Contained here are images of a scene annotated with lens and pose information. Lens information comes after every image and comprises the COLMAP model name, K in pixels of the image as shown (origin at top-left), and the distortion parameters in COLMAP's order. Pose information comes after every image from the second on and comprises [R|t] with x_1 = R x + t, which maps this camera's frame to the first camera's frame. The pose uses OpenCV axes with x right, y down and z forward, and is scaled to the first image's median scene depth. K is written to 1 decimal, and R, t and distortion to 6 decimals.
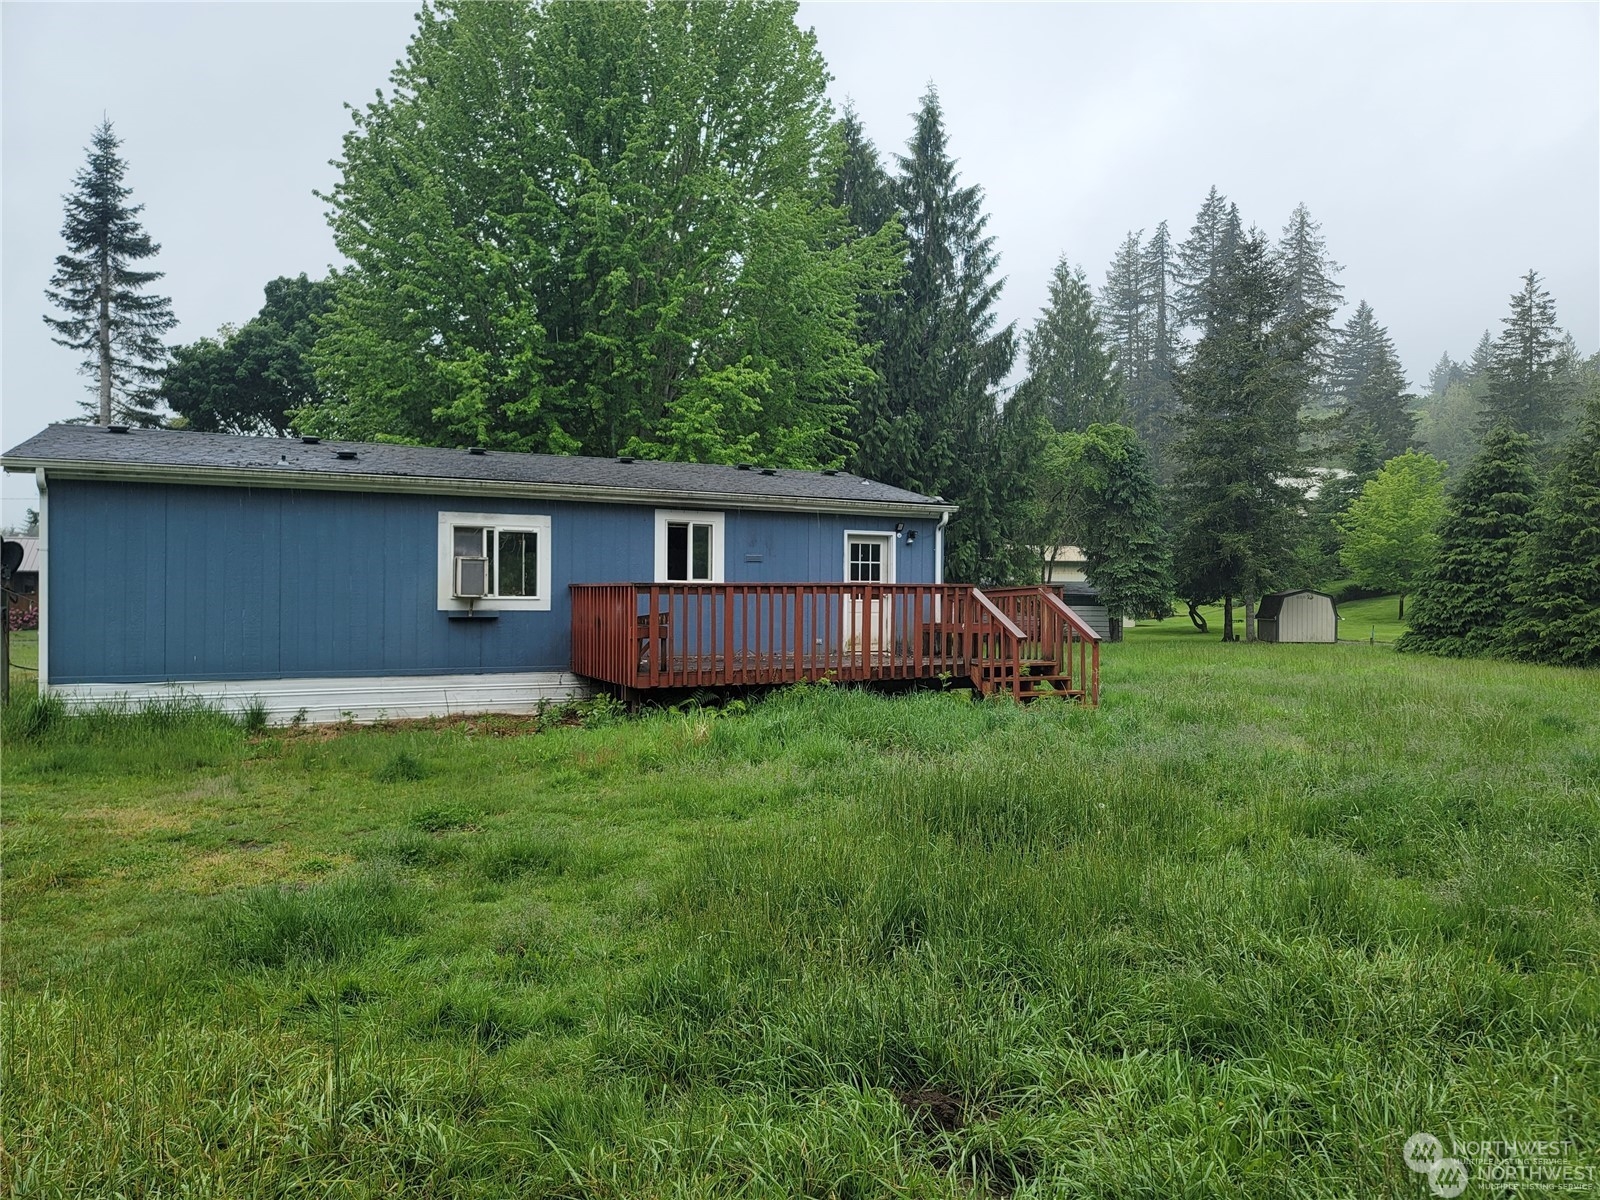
lens RADIAL K [[1160.2, 0, 811.9], [0, 1160.2, 600.6], [0, 0, 1]] dist [0.094140, -0.075078]
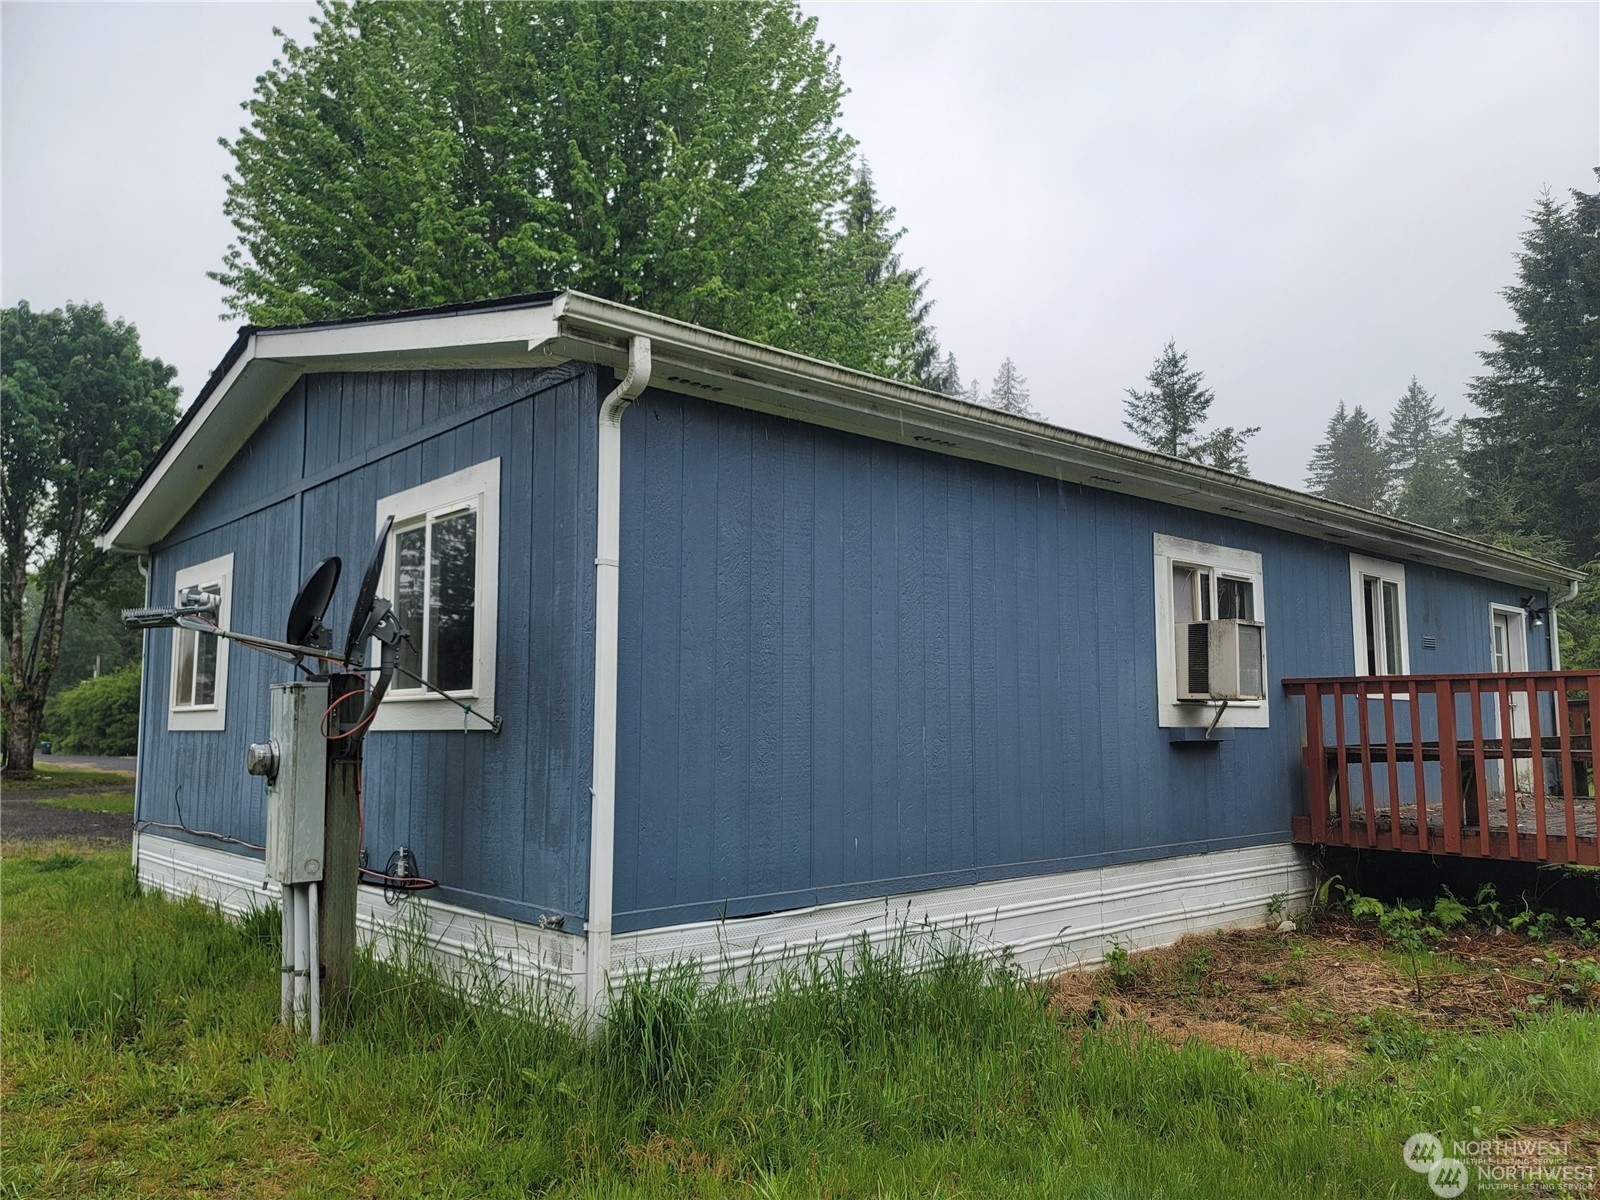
lens RADIAL K [[1160.2, 0, 820.3], [0, 1160.2, 618.2], [0, 0, 1]] dist [0.094140, -0.075078]
pose [[0.958132, 0.017334, 0.285800, -0.555227], [0.010048, 0.995515, -0.094065, 0.006963], [-0.286149, 0.092998, 0.953661, 0.515639]]
